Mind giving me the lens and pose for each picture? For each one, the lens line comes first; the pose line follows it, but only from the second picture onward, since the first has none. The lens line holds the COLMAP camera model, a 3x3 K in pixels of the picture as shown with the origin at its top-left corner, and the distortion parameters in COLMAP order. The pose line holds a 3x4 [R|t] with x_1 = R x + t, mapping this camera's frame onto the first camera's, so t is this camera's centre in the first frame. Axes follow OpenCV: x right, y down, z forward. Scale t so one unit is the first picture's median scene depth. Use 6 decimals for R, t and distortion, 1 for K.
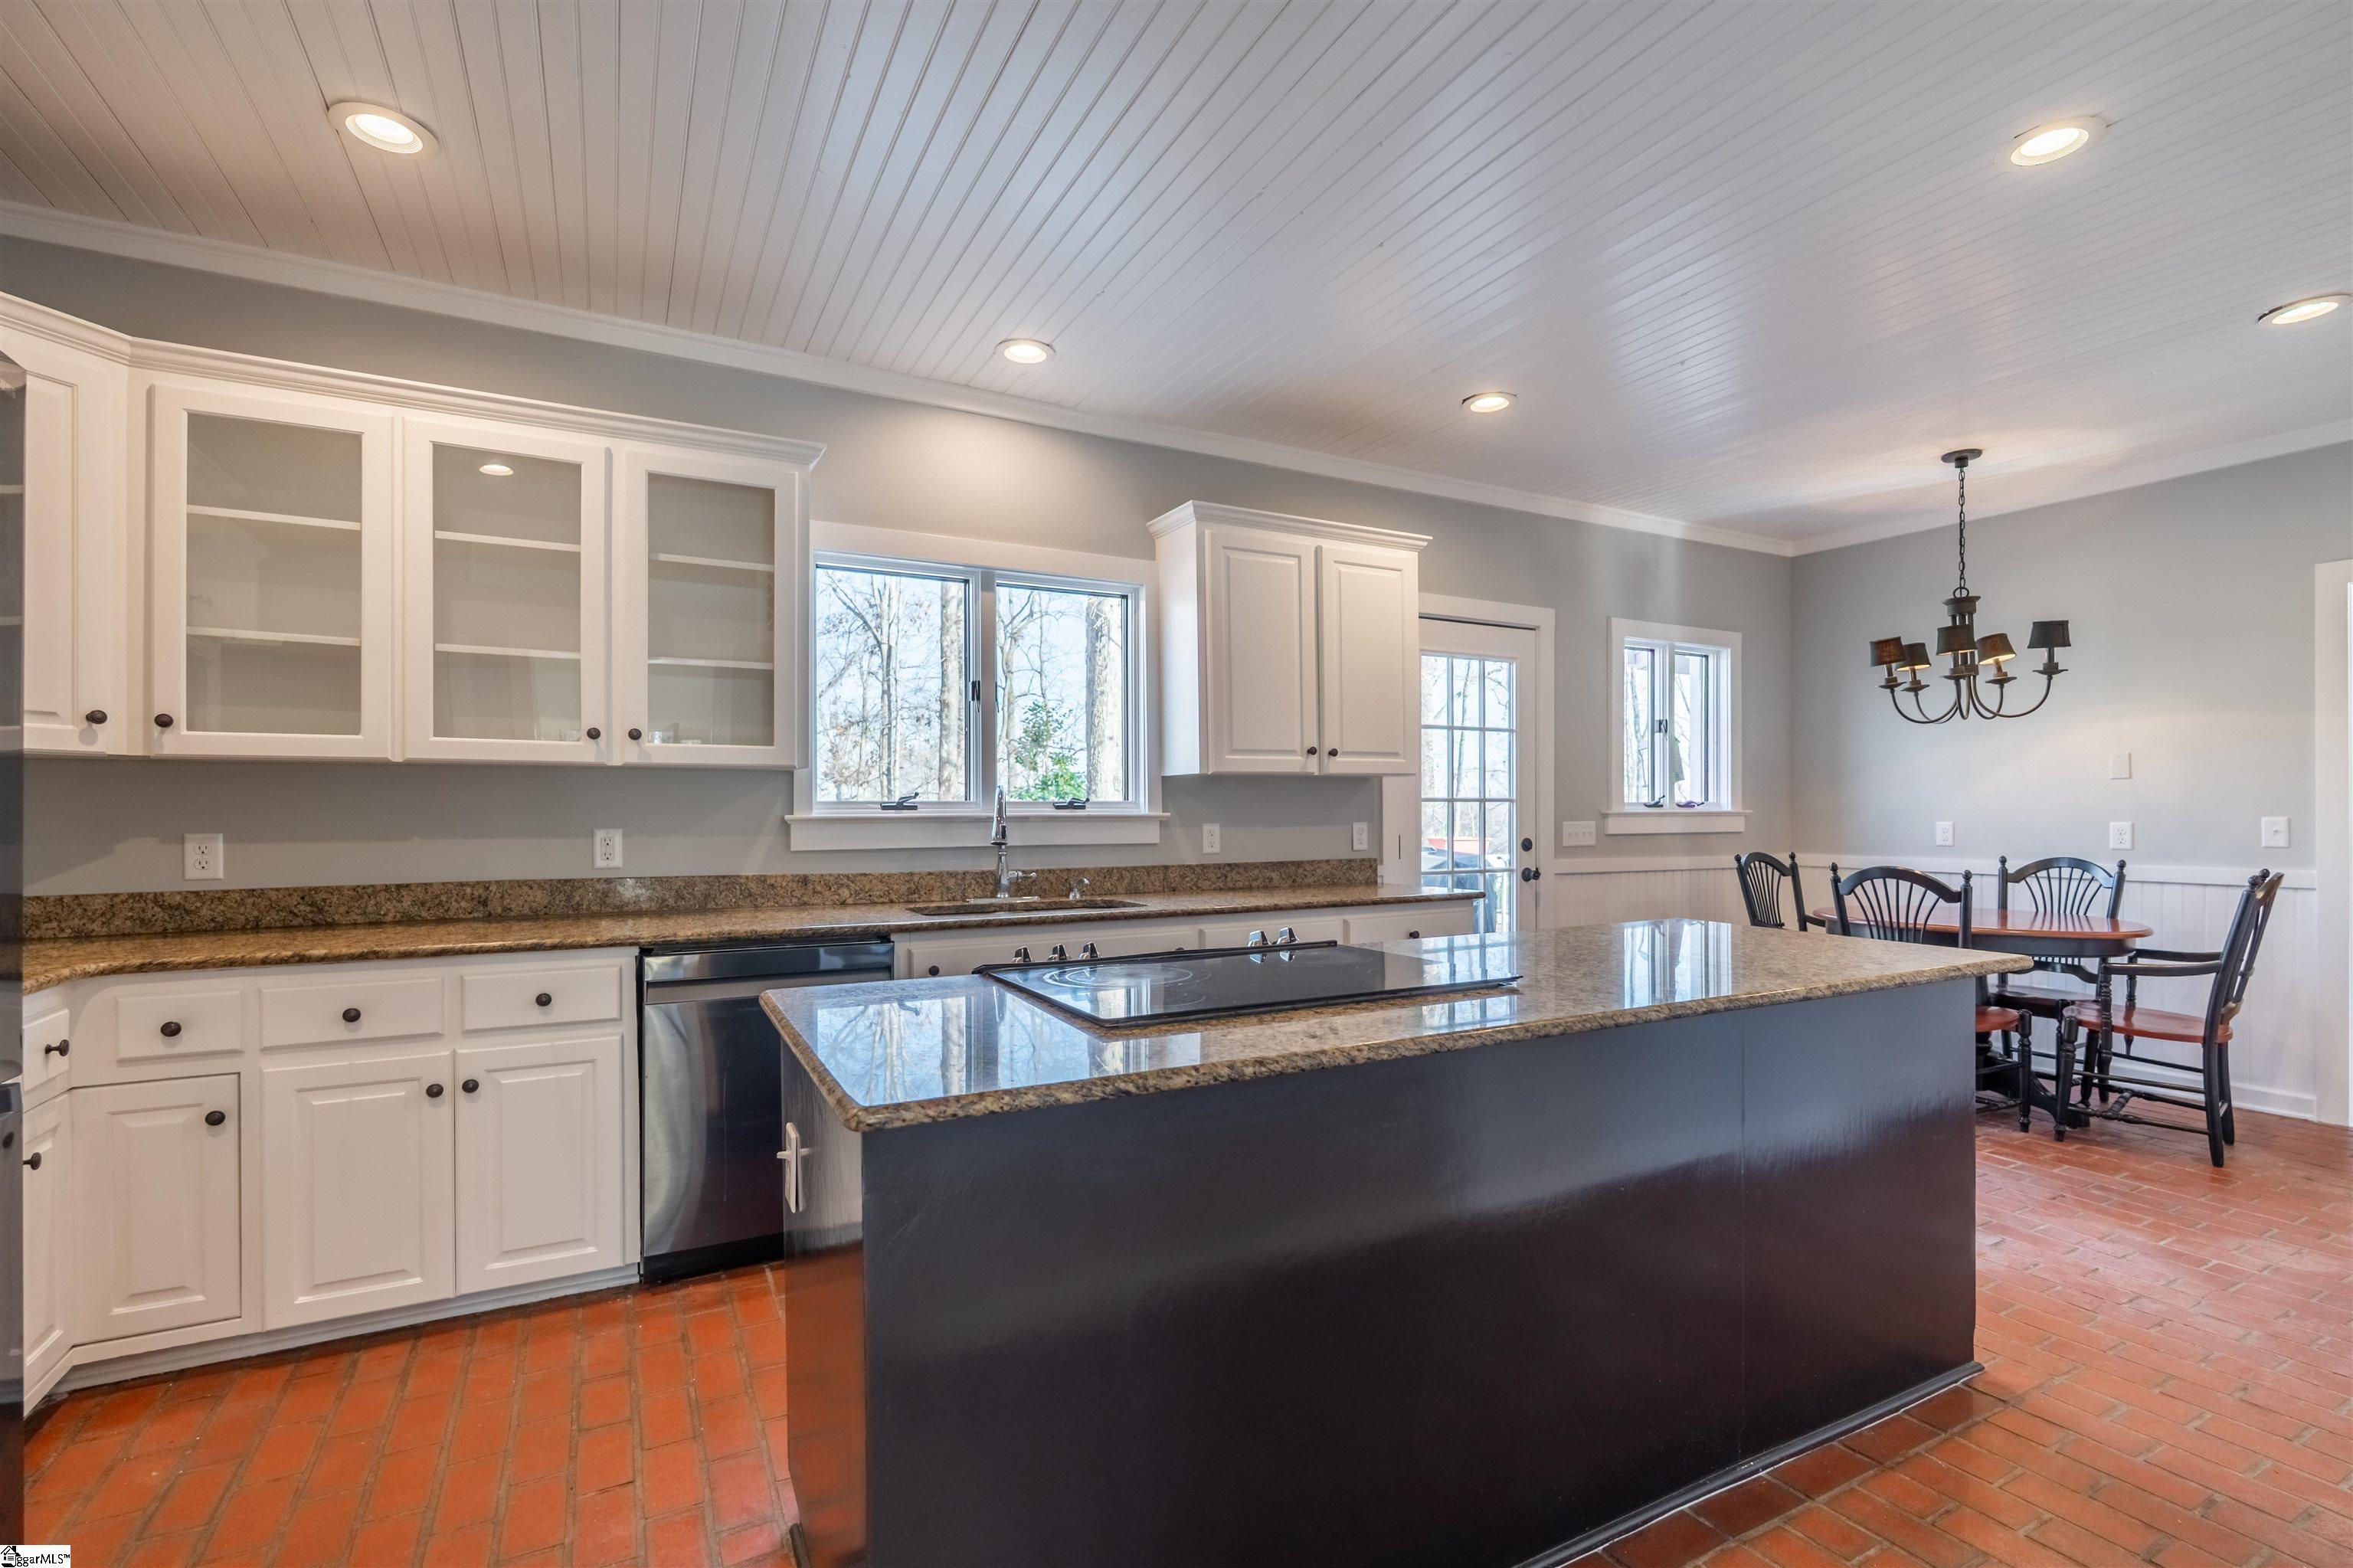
lens RADIAL K [[1057.6, 0, 1197.1], [0, 1057.6, 808.0], [0, 0, 1]] dist [-0.003550, -0.000133]
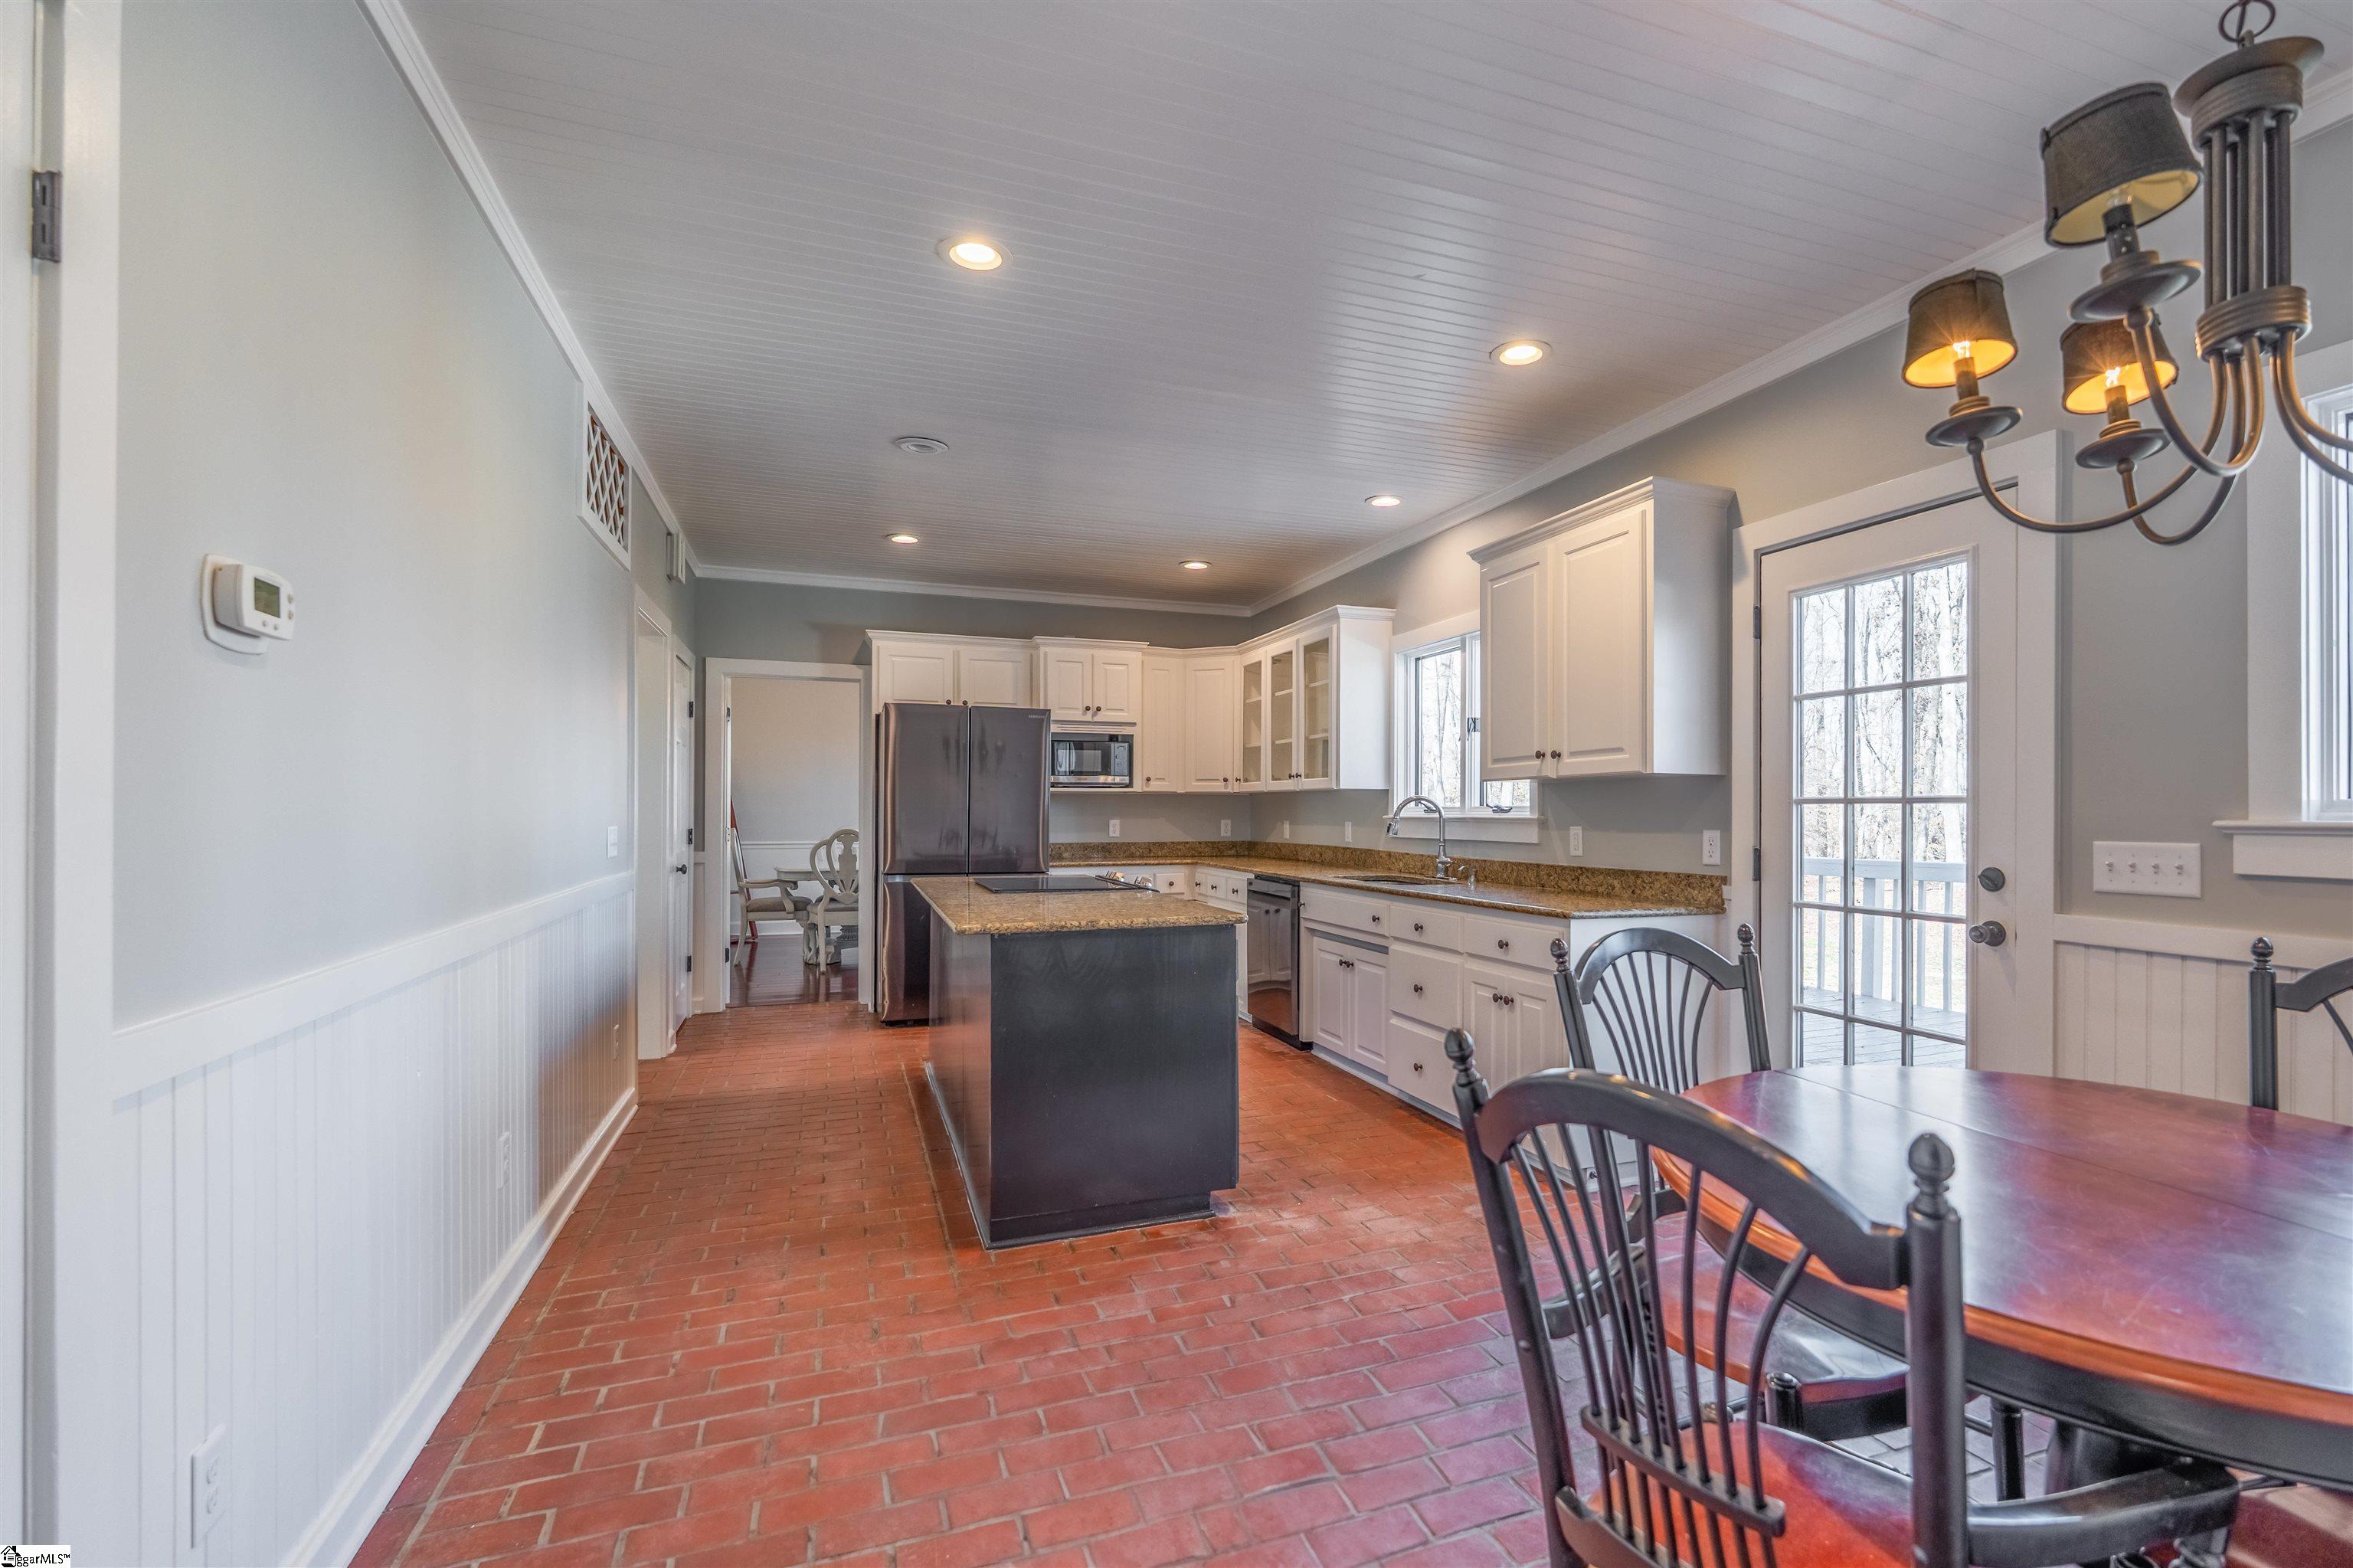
lens RADIAL K [[1057.6, 0, 1197.1], [0, 1057.6, 808.0], [0, 0, 1]] dist [-0.003550, -0.000133]
pose [[-0.142441, -0.002677, -0.989800, 1.021748], [-0.004081, 0.999989, -0.002117, -0.000050], [0.989795, 0.003738, -0.142450, 0.738339]]
